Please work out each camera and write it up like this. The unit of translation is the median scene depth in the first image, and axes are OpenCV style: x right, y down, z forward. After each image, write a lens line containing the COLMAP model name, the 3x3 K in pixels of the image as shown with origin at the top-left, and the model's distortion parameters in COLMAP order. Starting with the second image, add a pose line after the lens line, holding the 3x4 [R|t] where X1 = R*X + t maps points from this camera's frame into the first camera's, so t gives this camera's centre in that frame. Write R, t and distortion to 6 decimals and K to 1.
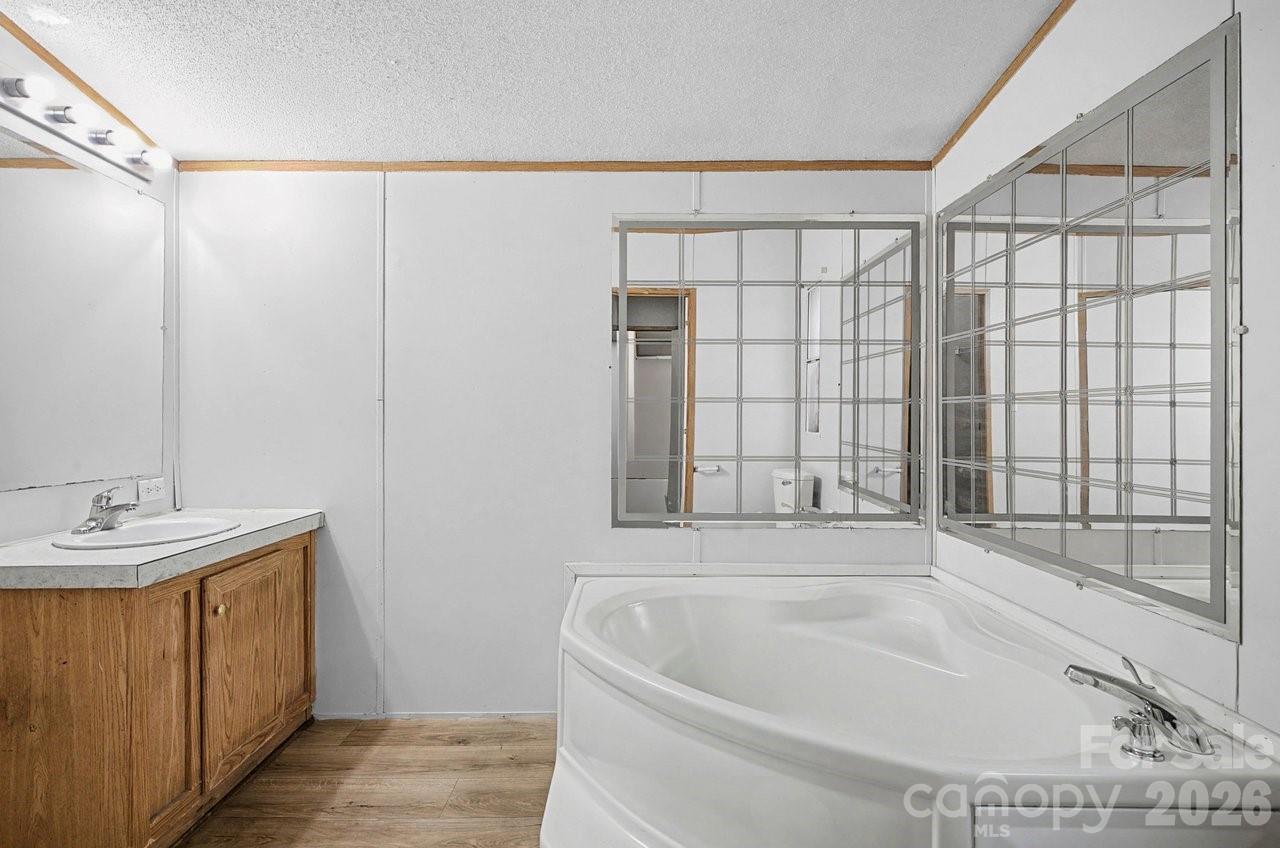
lens RADIAL K [[629.3, 0, 641.4], [0, 629.3, 413.3], [0, 0, 1]] dist [-0.001457, -0.000447]
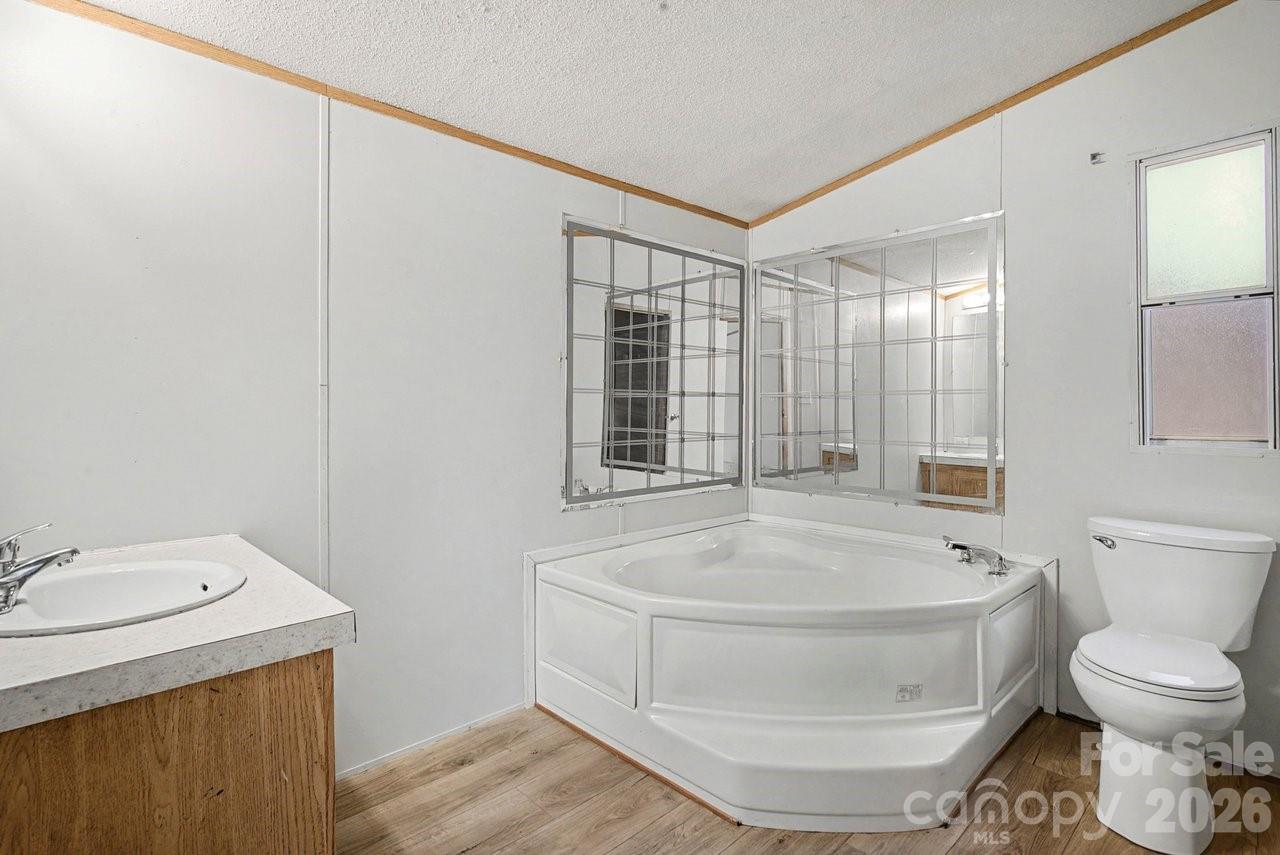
lens RADIAL K [[620.4, 0, 635.7], [0, 620.4, 406.0], [0, 0, 1]] dist [-0.000623, 0.000051]
pose [[0.731868, 0.001439, 0.681445, -0.707742], [-0.005592, 0.999977, 0.003895, 0.000268], [-0.681424, -0.006662, 0.731859, 0.172812]]
